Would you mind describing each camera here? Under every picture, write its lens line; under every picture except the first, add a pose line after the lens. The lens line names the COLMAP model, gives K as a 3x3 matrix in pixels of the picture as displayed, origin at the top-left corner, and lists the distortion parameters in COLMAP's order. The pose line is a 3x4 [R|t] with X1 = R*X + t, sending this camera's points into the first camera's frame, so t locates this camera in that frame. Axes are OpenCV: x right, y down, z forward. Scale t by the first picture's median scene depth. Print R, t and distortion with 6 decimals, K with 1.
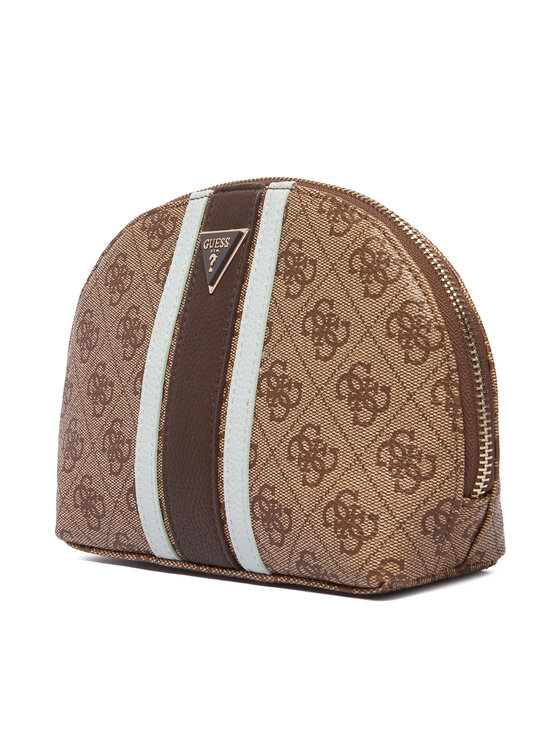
lens RADIAL K [[1863.5, 0, 280.0], [0, 1863.5, 373.0], [0, 0, 1]] dist [-0.301763, 0.279885]
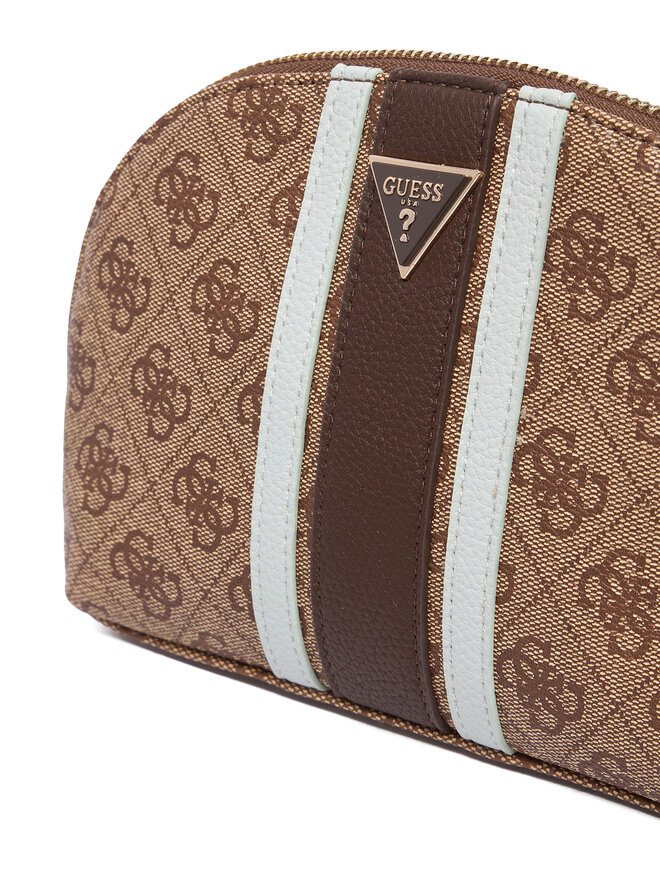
lens RADIAL K [[2018.0, 0, 330.0], [0, 2018.0, 440.0], [0, 0, 1]] dist [-0.145667, -0.060151]
pose [[0.981115, -0.047023, 0.187625, -0.181732], [-0.009313, 0.957392, 0.288642, -0.177545], [-0.193203, -0.284938, 0.938873, 0.428202]]
